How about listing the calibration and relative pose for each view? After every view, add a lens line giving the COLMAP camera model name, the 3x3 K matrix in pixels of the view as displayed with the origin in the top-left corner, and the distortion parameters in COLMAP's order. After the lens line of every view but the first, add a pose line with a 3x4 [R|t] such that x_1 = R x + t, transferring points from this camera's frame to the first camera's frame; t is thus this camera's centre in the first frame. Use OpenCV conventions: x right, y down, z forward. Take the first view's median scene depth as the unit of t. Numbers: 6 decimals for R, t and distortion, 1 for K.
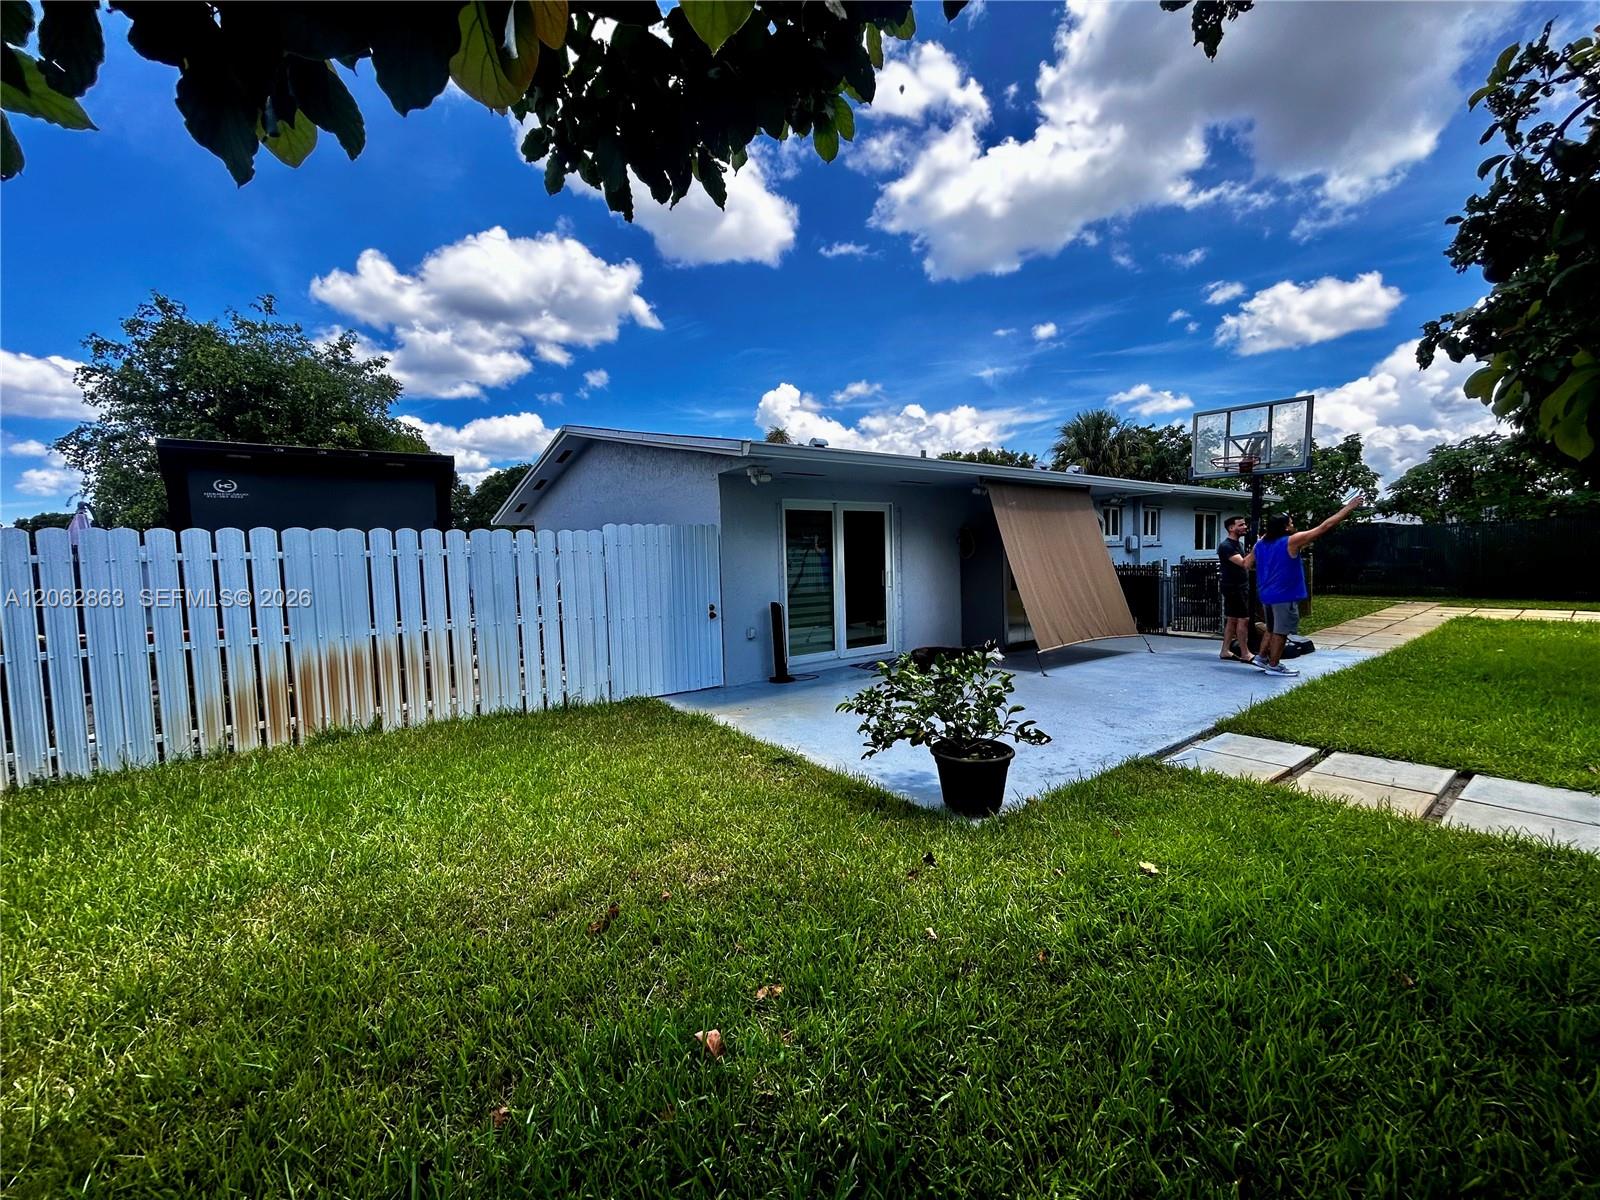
lens RADIAL K [[654.6, 0, 795.2], [0, 654.6, 601.2], [0, 0, 1]] dist [-0.000196, 0.000192]
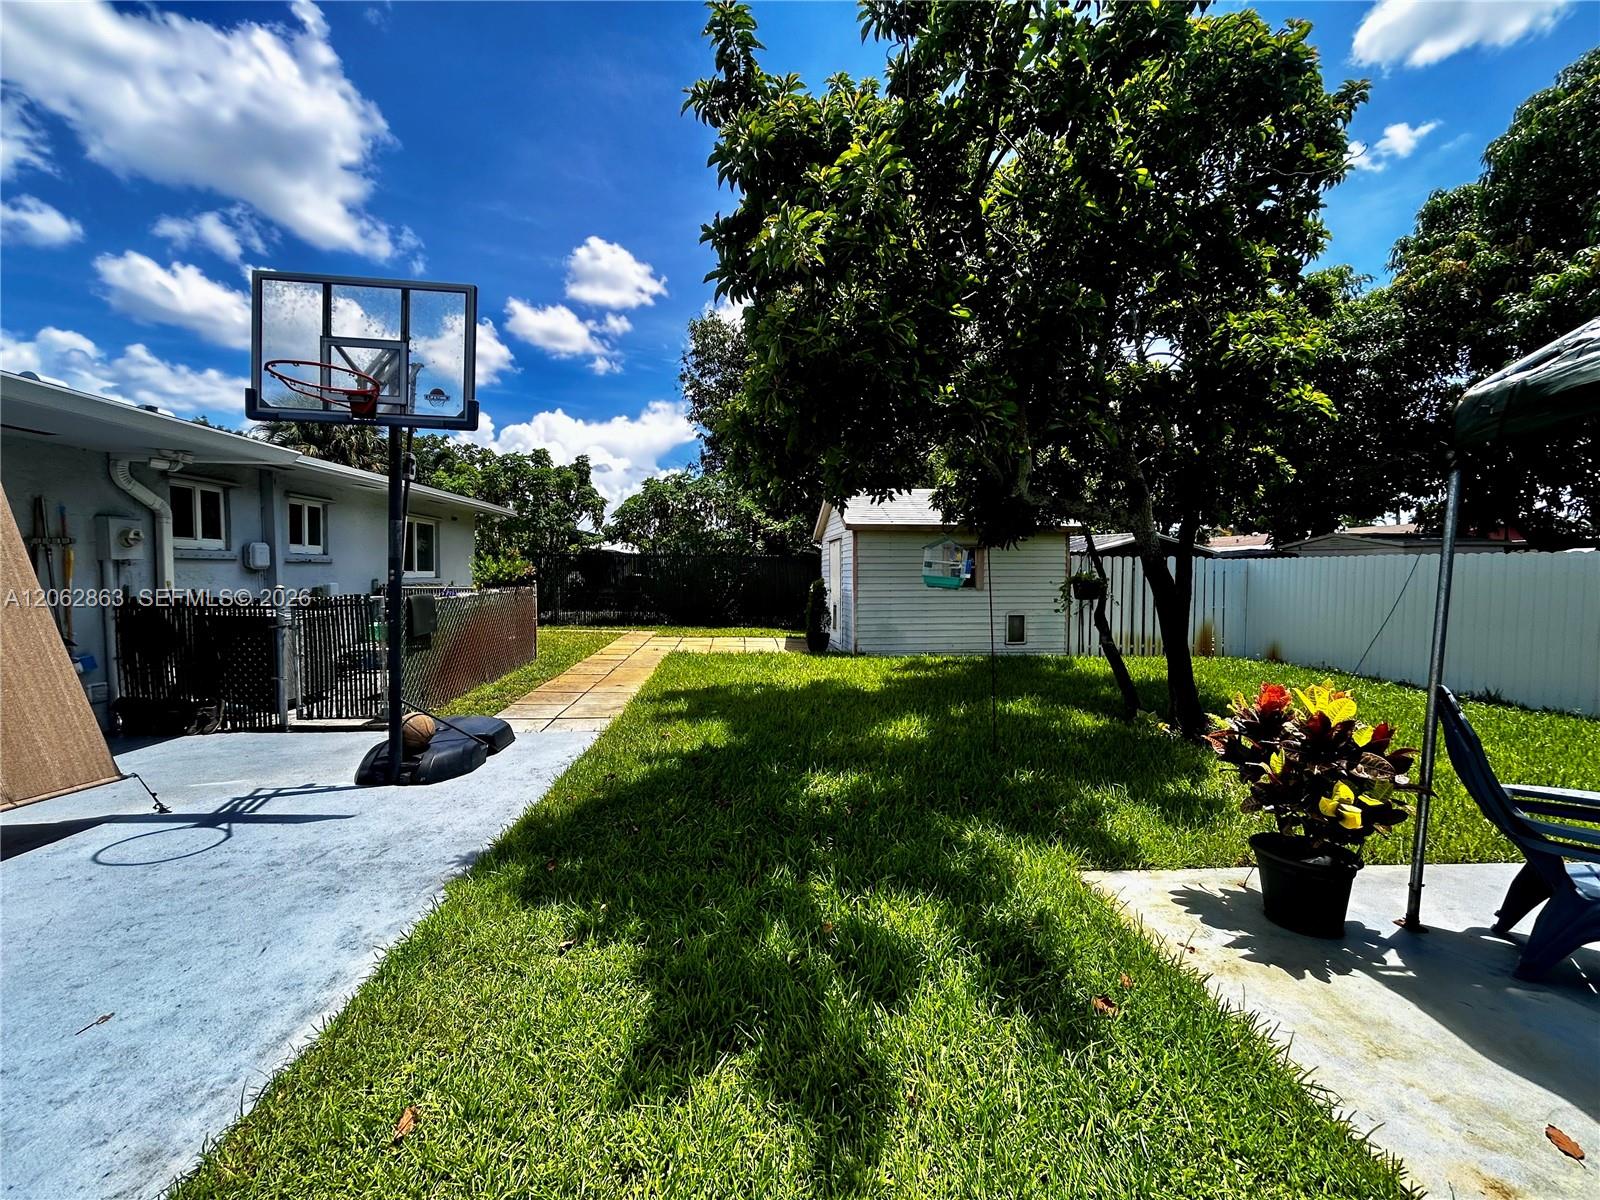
lens RADIAL K [[650.9, 0, 802.4], [0, 650.9, 600.6], [0, 0, 1]] dist [0.001640, 0.001269]
pose [[0.534725, -0.003894, 0.845017, 0.466292], [0.028728, 0.999495, -0.013573, -0.045137], [-0.844538, 0.031533, 0.534566, 0.484126]]
